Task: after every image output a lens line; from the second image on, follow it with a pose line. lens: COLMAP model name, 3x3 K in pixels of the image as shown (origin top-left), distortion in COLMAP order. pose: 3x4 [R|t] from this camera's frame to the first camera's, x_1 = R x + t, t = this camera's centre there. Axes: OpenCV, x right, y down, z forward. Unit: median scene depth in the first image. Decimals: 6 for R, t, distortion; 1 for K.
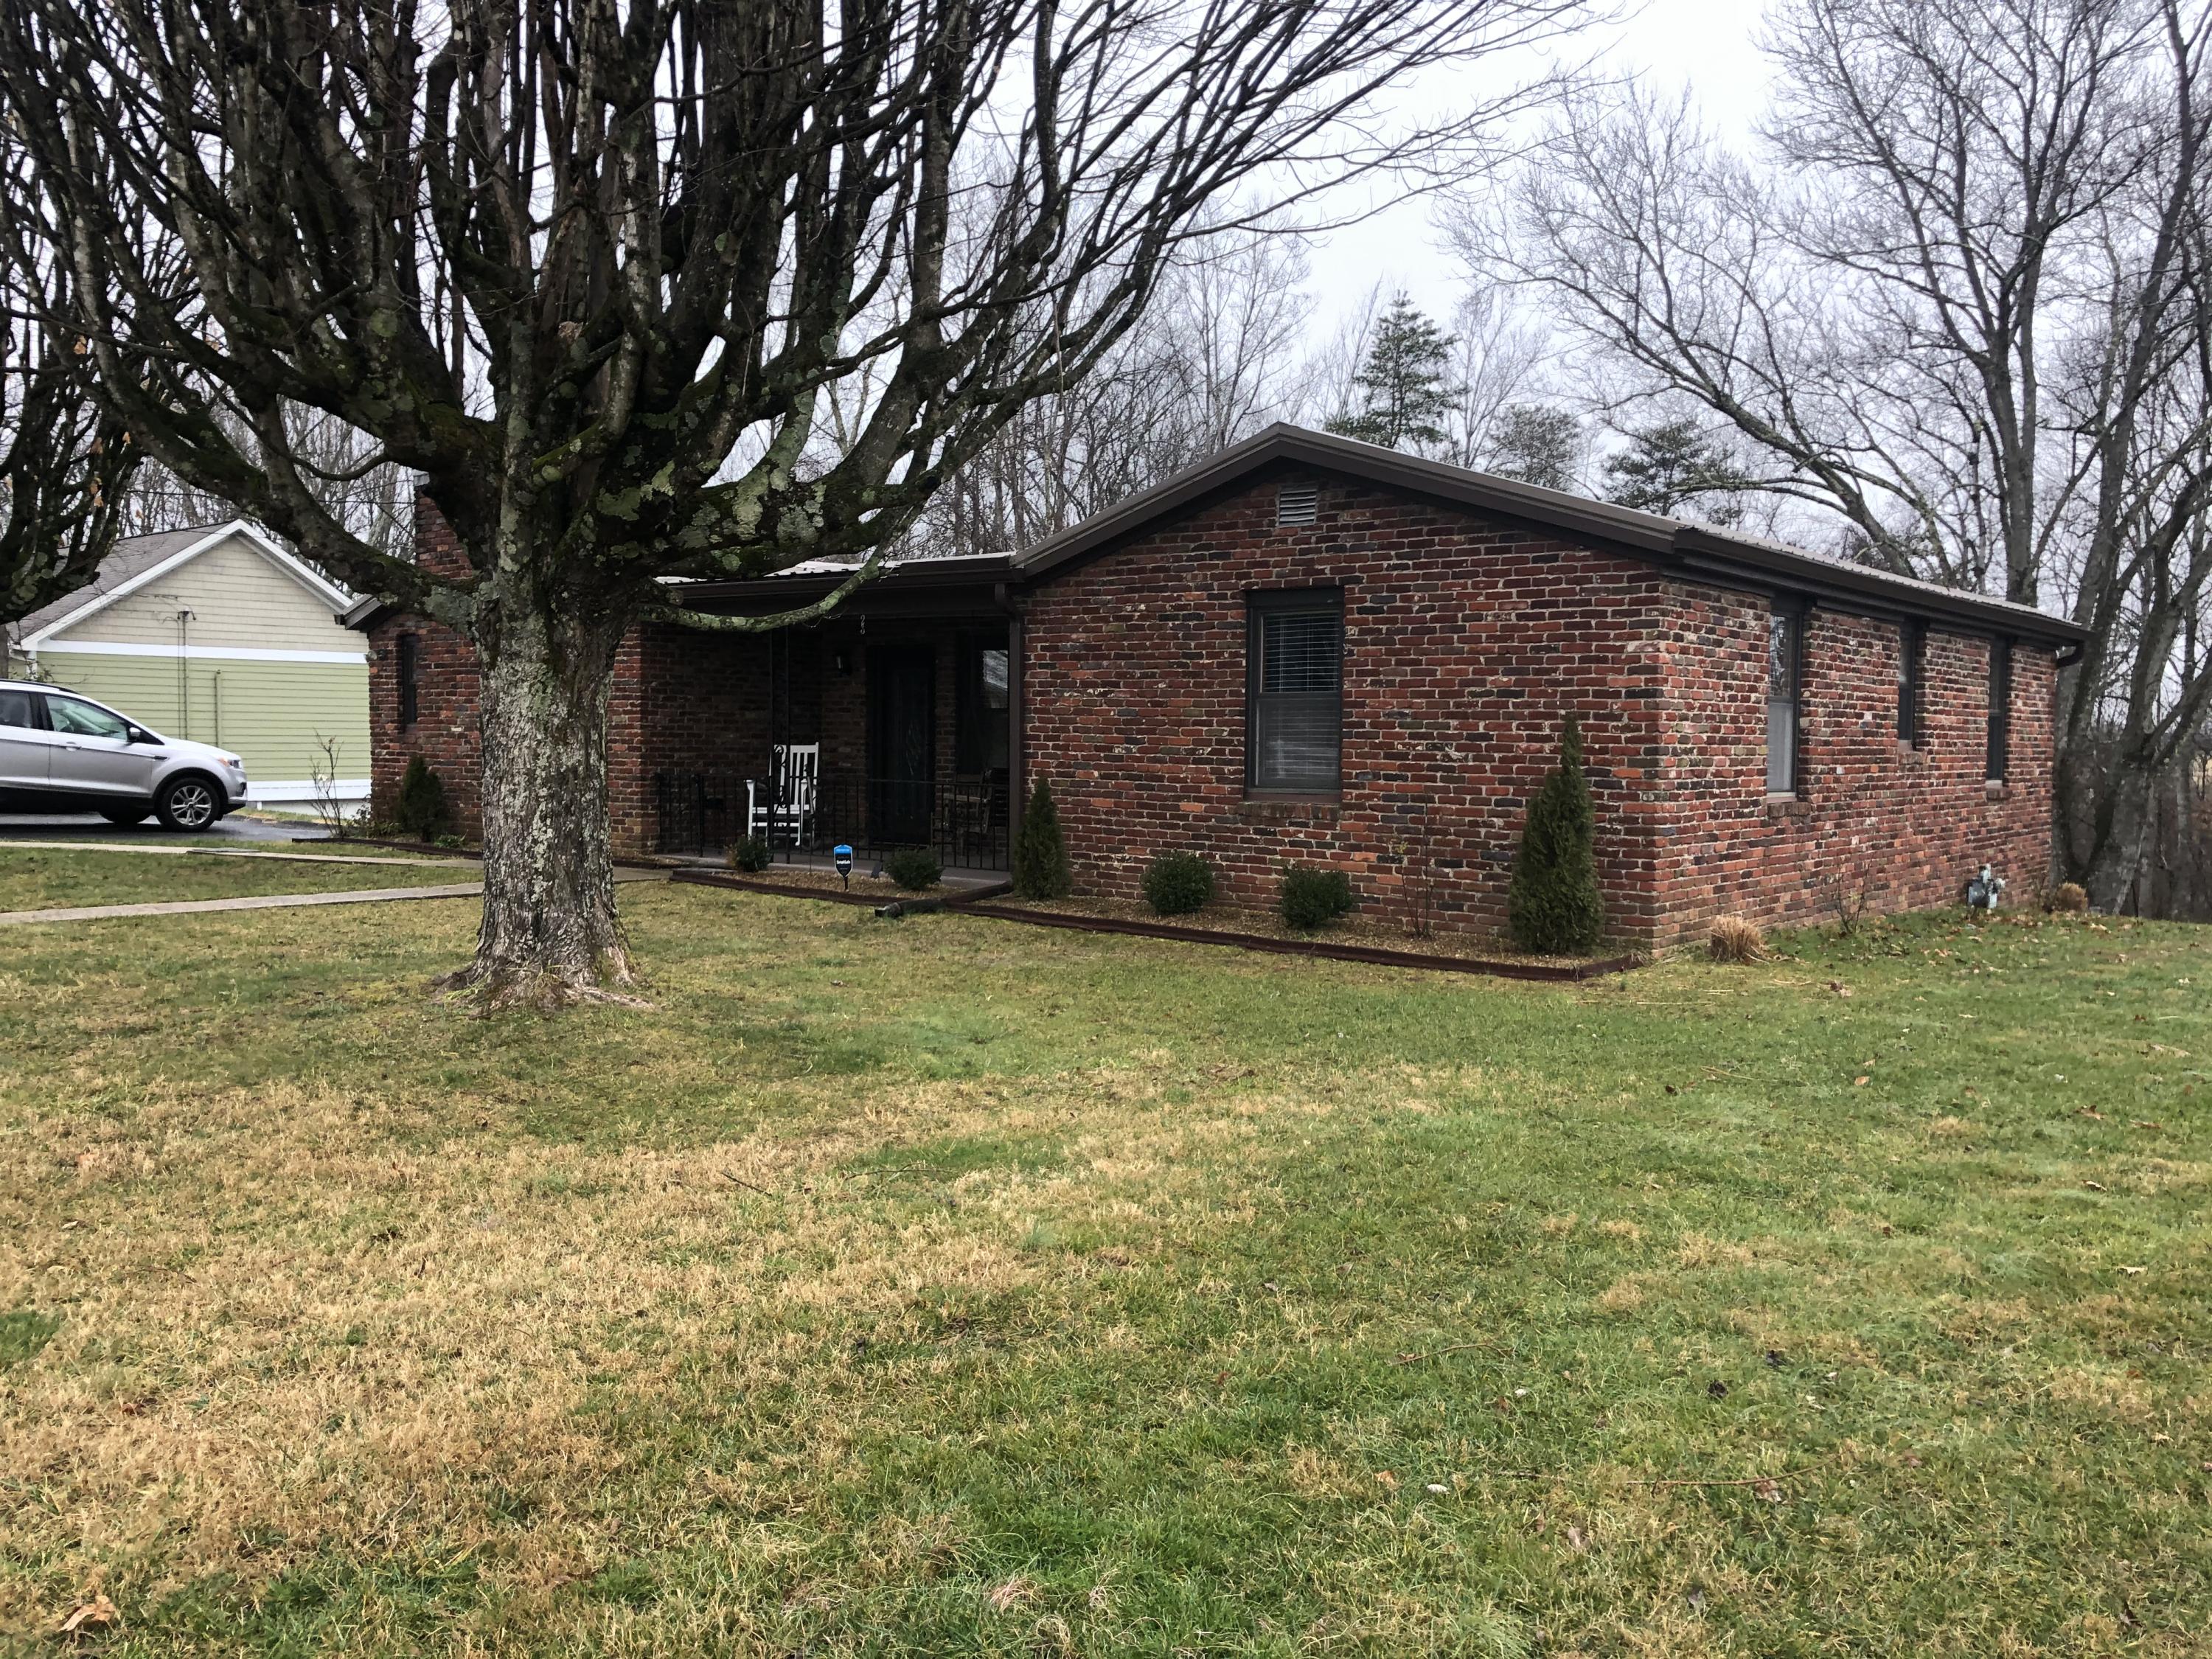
lens RADIAL K [[1832.6, 0, 1101.0], [0, 1832.6, 836.8], [0, 0, 1]] dist [0.060758, -0.063473]
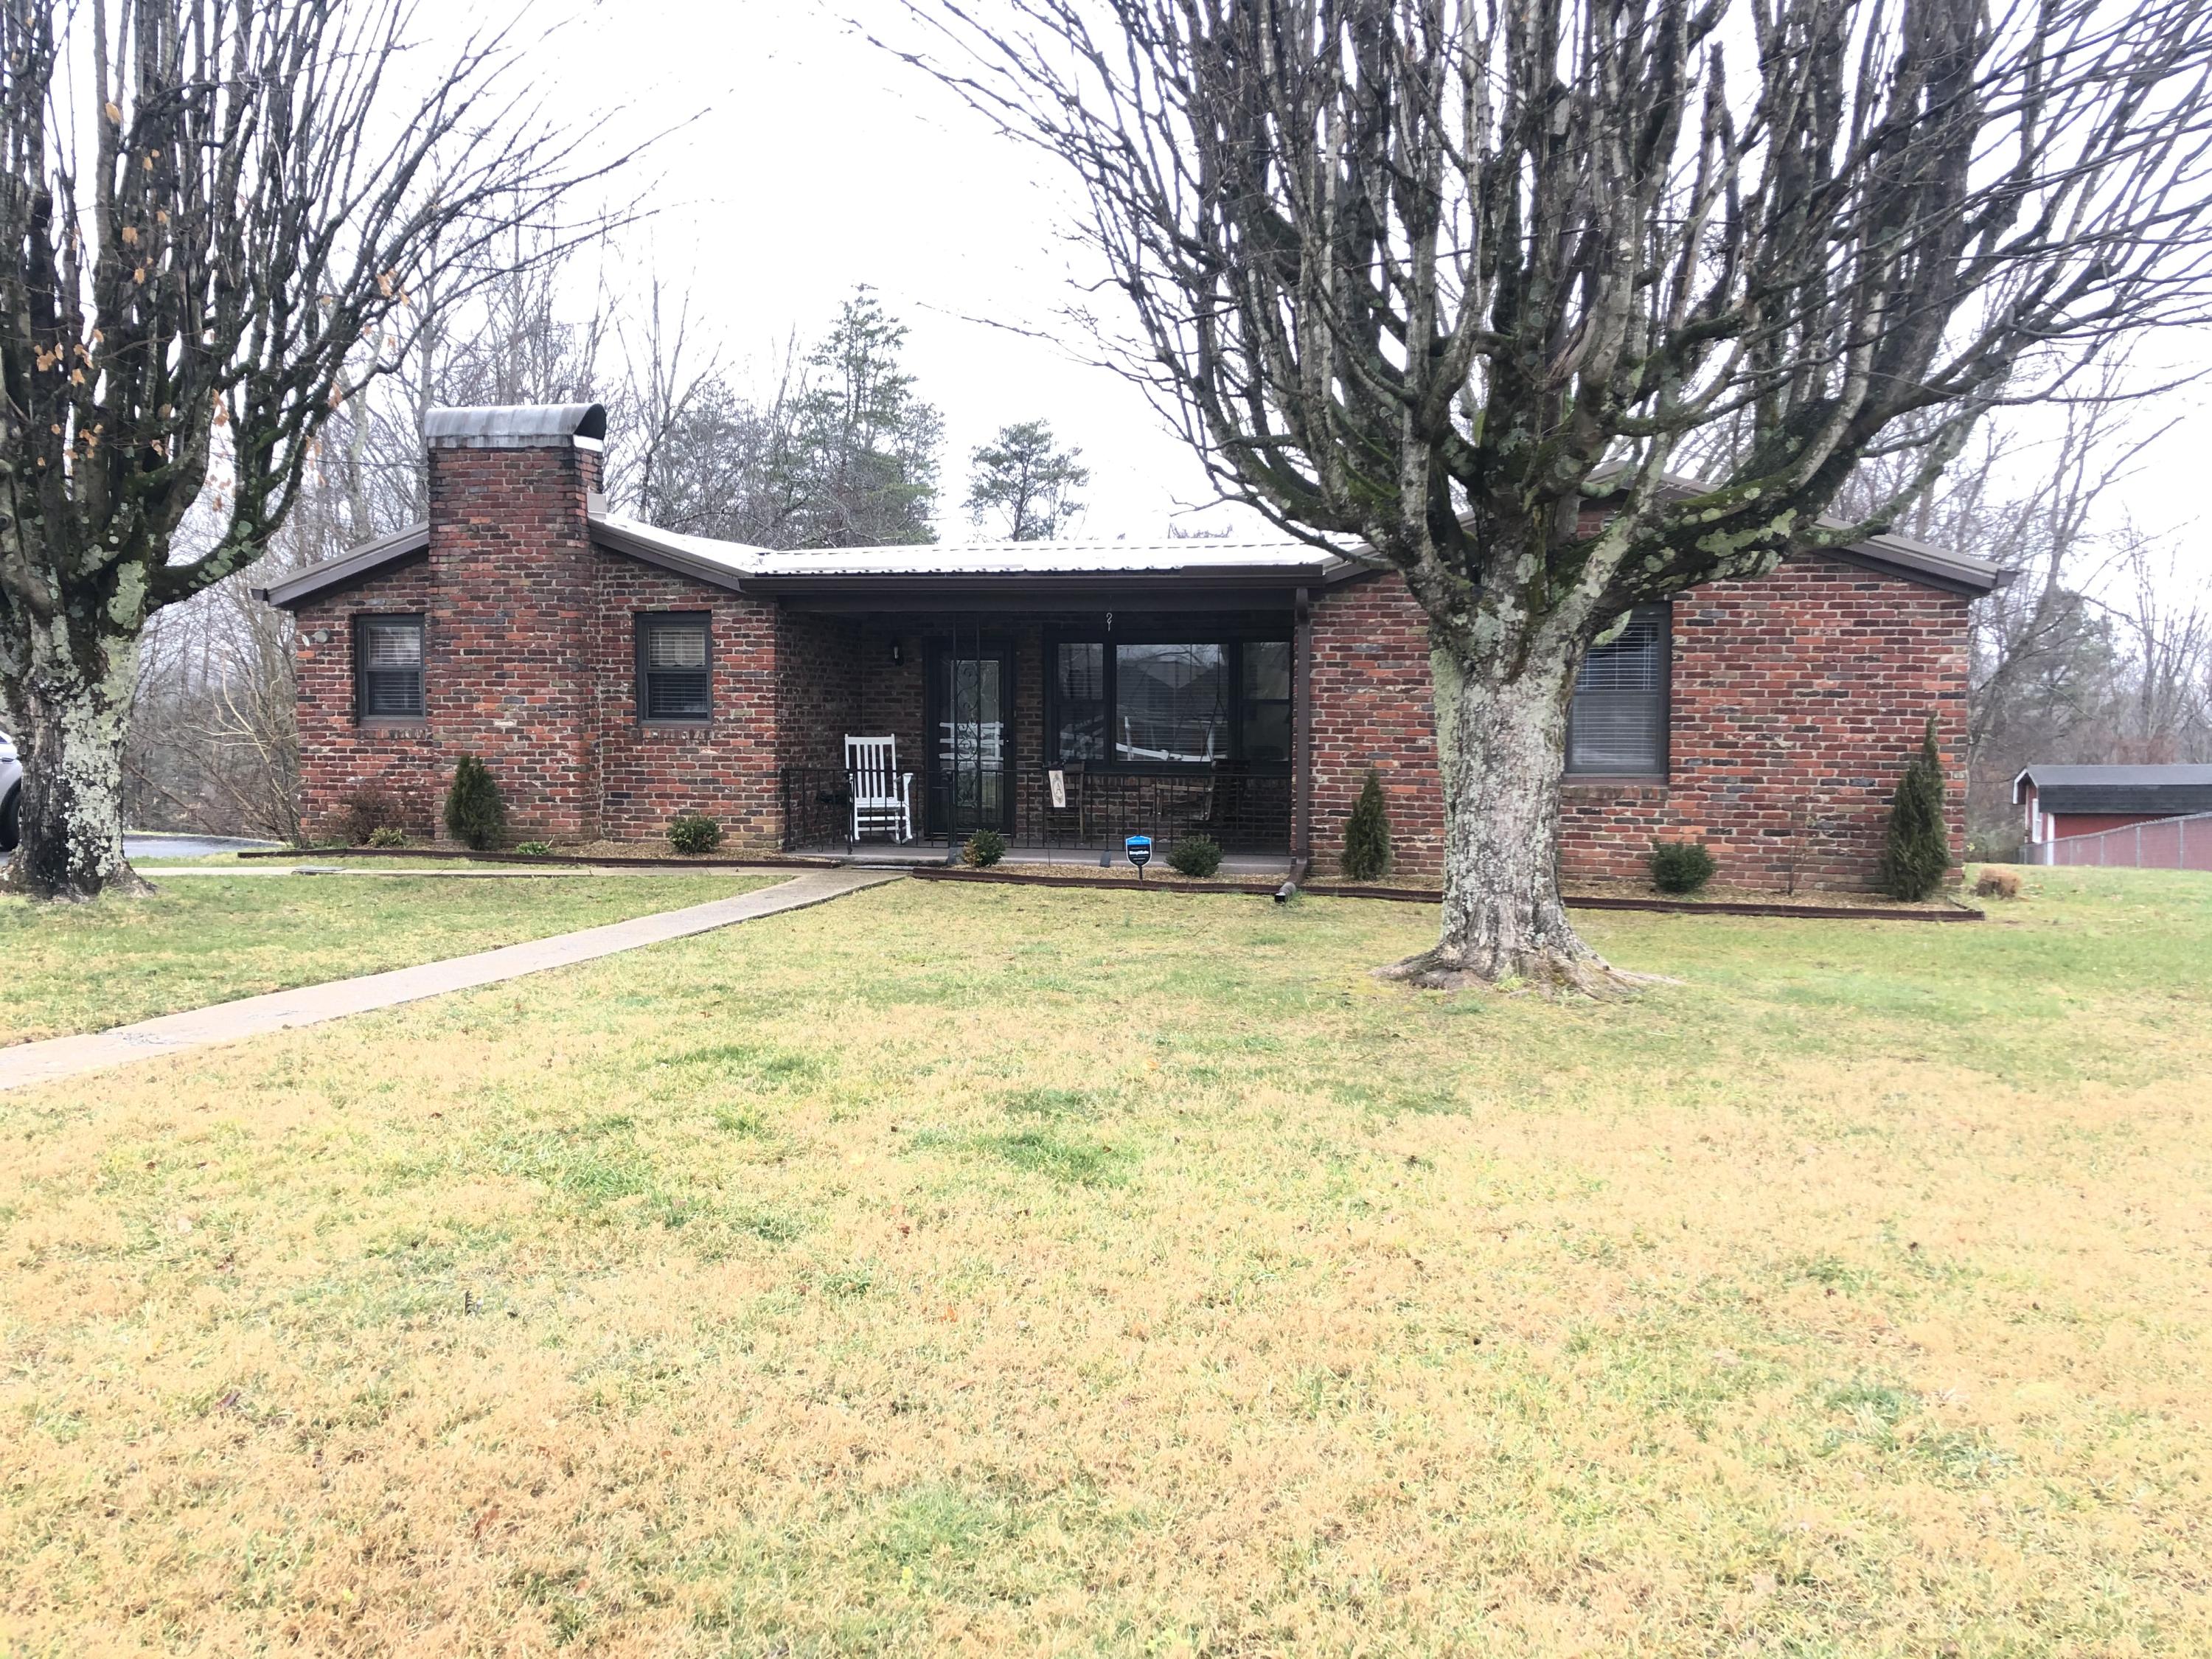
lens RADIAL K [[1832.6, 0, 1096.3], [0, 1832.6, 832.5], [0, 0, 1]] dist [0.060758, -0.063473]
pose [[0.896035, -0.035281, 0.442579, -0.762785], [0.028710, 0.999356, 0.021539, -0.025176], [-0.443054, -0.006593, 0.896471, 0.101186]]
